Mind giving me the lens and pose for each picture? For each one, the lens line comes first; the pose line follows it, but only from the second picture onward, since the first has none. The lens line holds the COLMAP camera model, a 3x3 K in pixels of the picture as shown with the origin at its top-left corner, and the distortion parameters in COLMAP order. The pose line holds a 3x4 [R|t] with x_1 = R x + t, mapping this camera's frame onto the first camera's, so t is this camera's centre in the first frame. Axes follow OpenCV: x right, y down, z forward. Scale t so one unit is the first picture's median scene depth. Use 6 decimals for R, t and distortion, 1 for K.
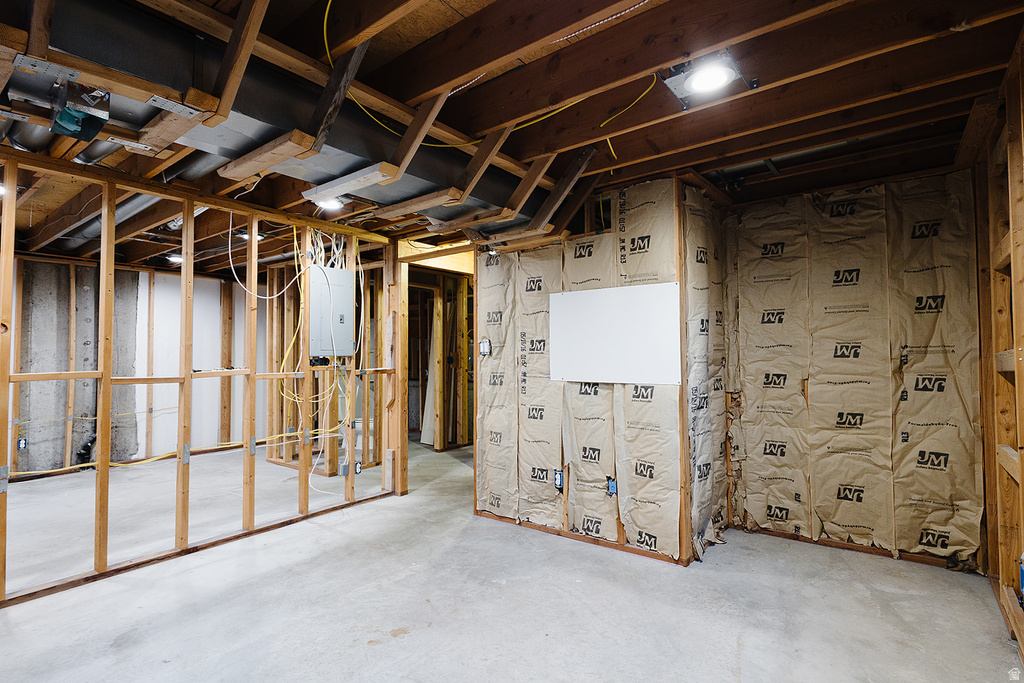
lens RADIAL K [[498.1, 0, 511.2], [0, 498.1, 338.0], [0, 0, 1]] dist [0.008632, -0.000893]
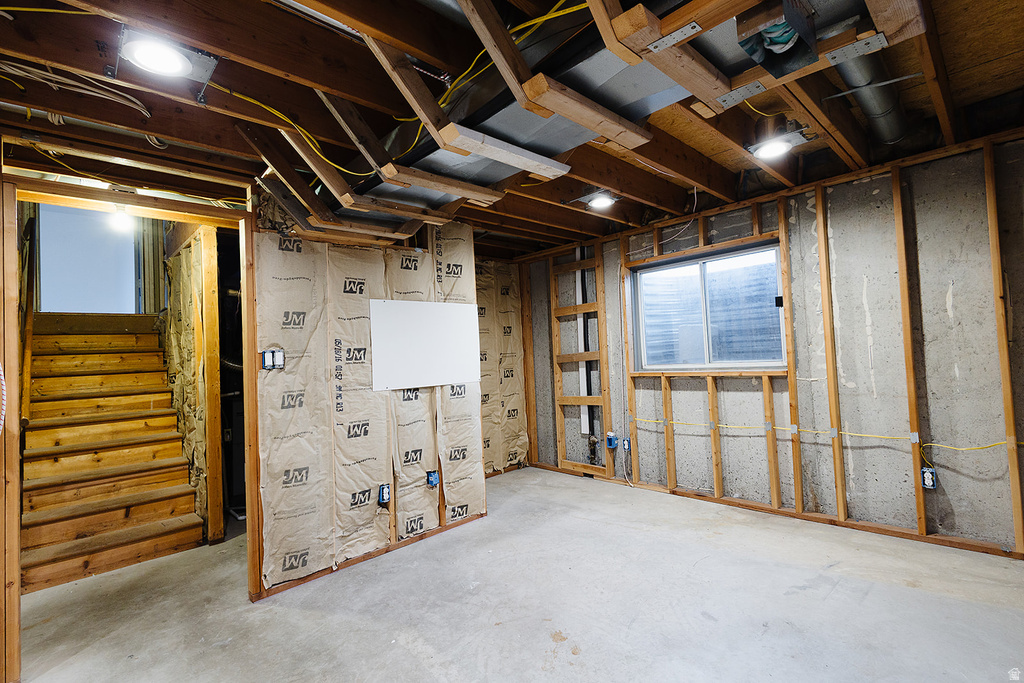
lens RADIAL K [[470.4, 0, 512.1], [0, 470.4, 338.3], [0, 0, 1]] dist [0.009299, -0.000718]
pose [[0.152848, 0.035358, 0.987617, -0.770544], [0.017116, 0.999115, -0.038419, 0.024403], [-0.988101, 0.022776, 0.152108, 0.613716]]
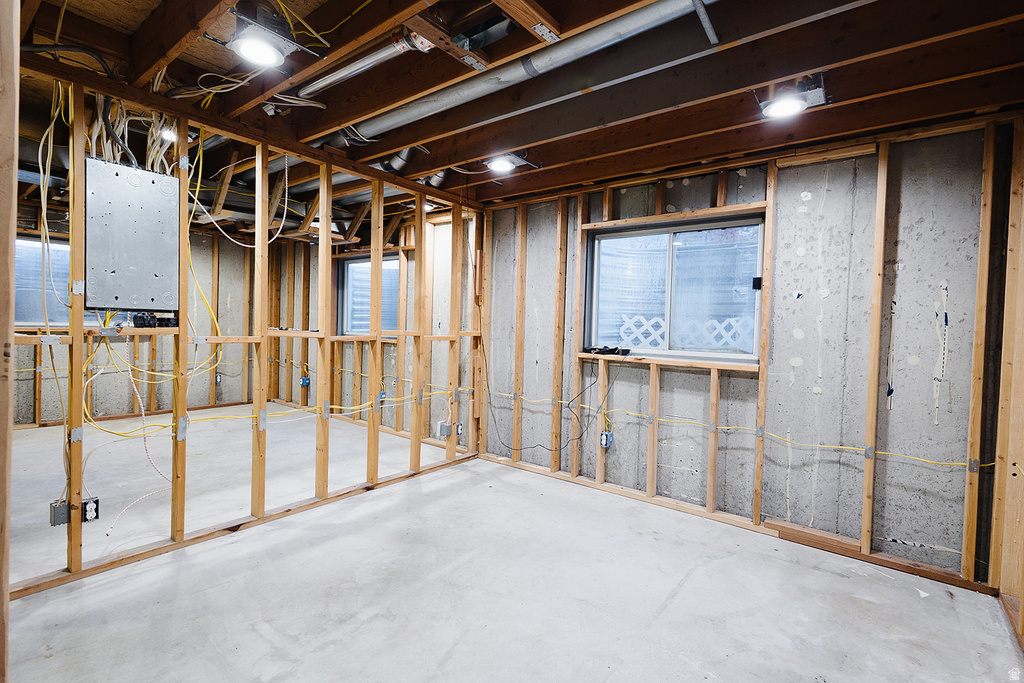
lens RADIAL K [[470.4, 0, 512.1], [0, 470.4, 338.3], [0, 0, 1]] dist [0.009299, -0.000718]
pose [[-0.999668, -0.025011, 0.006252, -0.982915], [-0.025033, 0.999681, -0.003468, 0.070289], [-0.006164, -0.003624, -0.999974, 1.852280]]
